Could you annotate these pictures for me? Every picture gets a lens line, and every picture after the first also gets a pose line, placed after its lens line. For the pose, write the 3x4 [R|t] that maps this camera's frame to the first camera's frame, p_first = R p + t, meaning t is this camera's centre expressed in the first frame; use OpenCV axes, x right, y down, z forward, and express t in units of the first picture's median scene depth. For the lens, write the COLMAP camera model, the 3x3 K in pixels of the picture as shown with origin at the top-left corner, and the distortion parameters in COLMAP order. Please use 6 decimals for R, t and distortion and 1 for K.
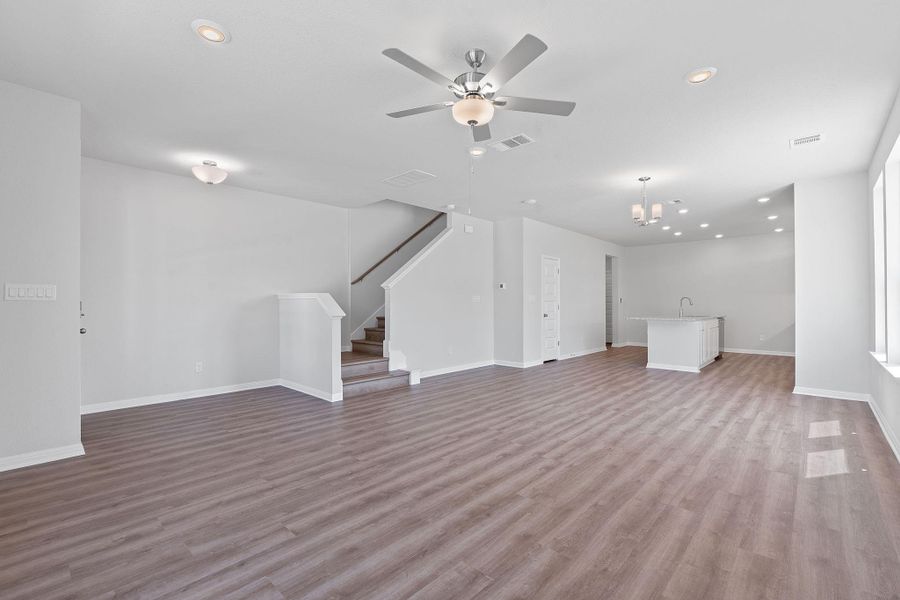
lens RADIAL K [[396.1, 0, 451.9], [0, 396.1, 298.8], [0, 0, 1]] dist [-0.004343, -0.000256]
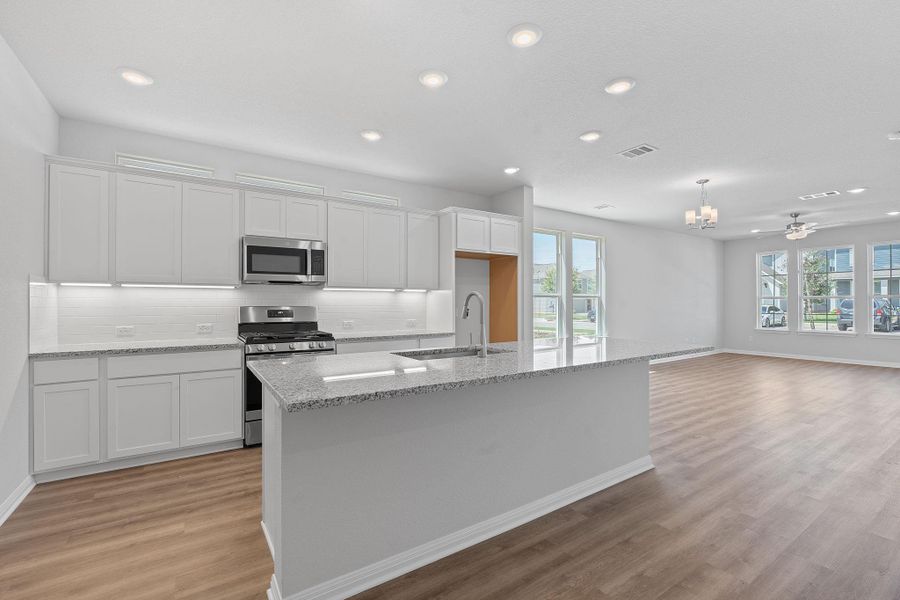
lens RADIAL K [[396.1, 0, 451.9], [0, 396.1, 298.8], [0, 0, 1]] dist [-0.004343, -0.000256]
pose [[-0.974698, 0.007472, 0.223403, 1.209333], [0.001643, 0.999654, -0.026269, 0.022277], [-0.223522, -0.025238, -0.974372, 2.910316]]
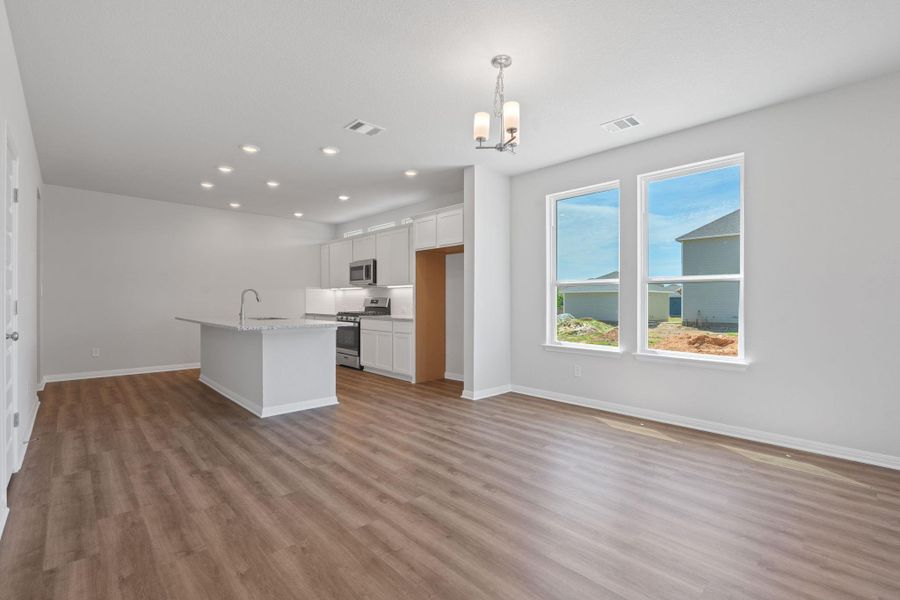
lens RADIAL K [[403.2, 0, 446.0], [0, 403.2, 300.6], [0, 0, 1]] dist [-0.001241, -0.000051]
pose [[0.062016, 0.001516, 0.998074, -0.077178], [-0.016039, 0.999871, -0.000522, 0.023114], [-0.997946, -0.015976, 0.062032, 1.445483]]
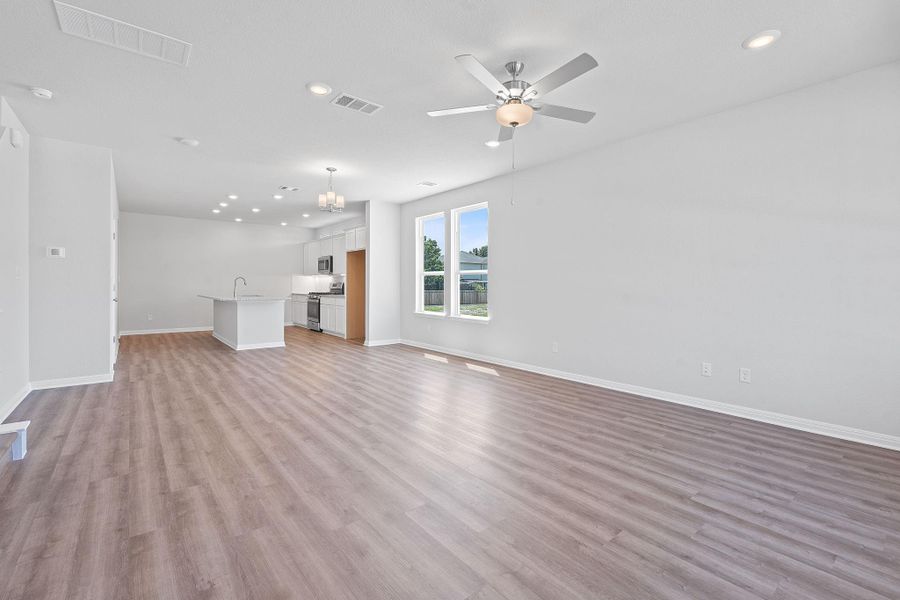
lens RADIAL K [[401.4, 0, 448.2], [0, 401.4, 283.7], [0, 0, 1]] dist [-0.003718, -0.000065]
pose [[0.142758, 0.002056, 0.989755, -0.788990], [-0.016817, 0.999859, 0.000349, 0.009212], [-0.989615, -0.016695, 0.142772, 0.722935]]
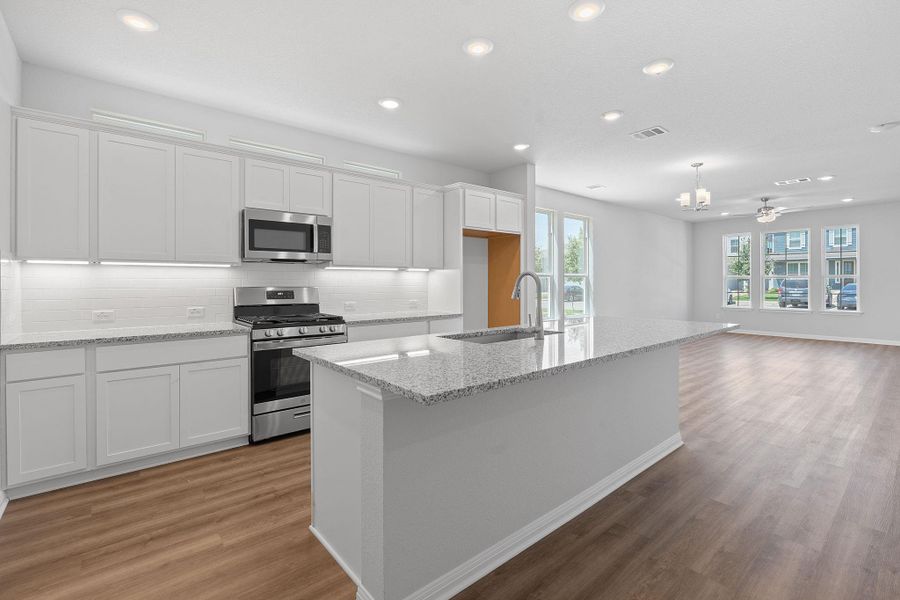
lens RADIAL K [[408.6, 0, 457.6], [0, 408.6, 280.2], [0, 0, 1]] dist [-0.003511, -0.000461]
pose [[-0.994646, 0.006673, 0.103121, 1.370120], [0.004590, 0.999781, -0.020429, 0.019797], [-0.103235, -0.019847, -0.994459, 2.923300]]
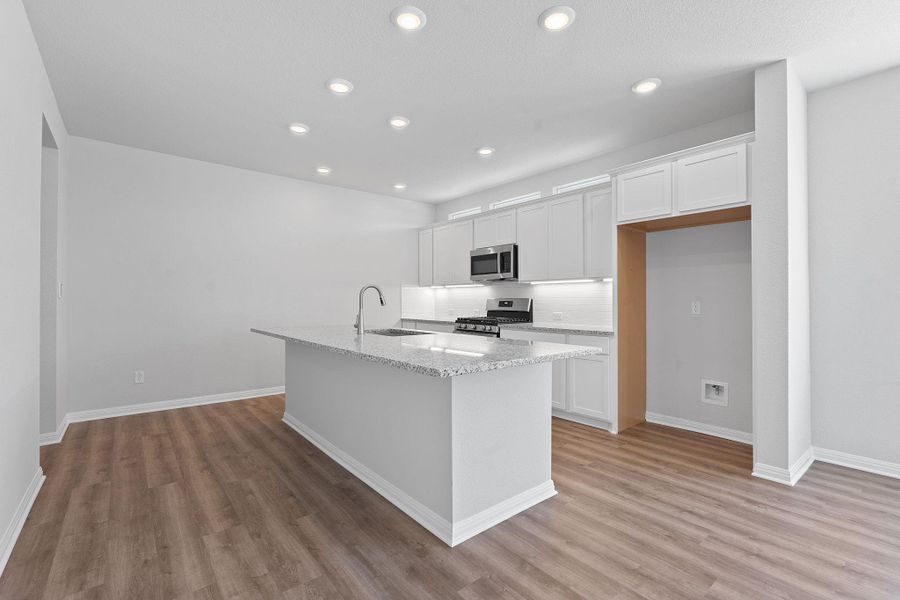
lens RADIAL K [[396.1, 0, 451.9], [0, 396.1, 298.8], [0, 0, 1]] dist [-0.004343, -0.000256]
pose [[0.119415, 0.003931, 0.992837, 0.464442], [-0.013636, 0.999904, -0.002319, 0.021320], [-0.992751, -0.013261, 0.119457, 1.952808]]
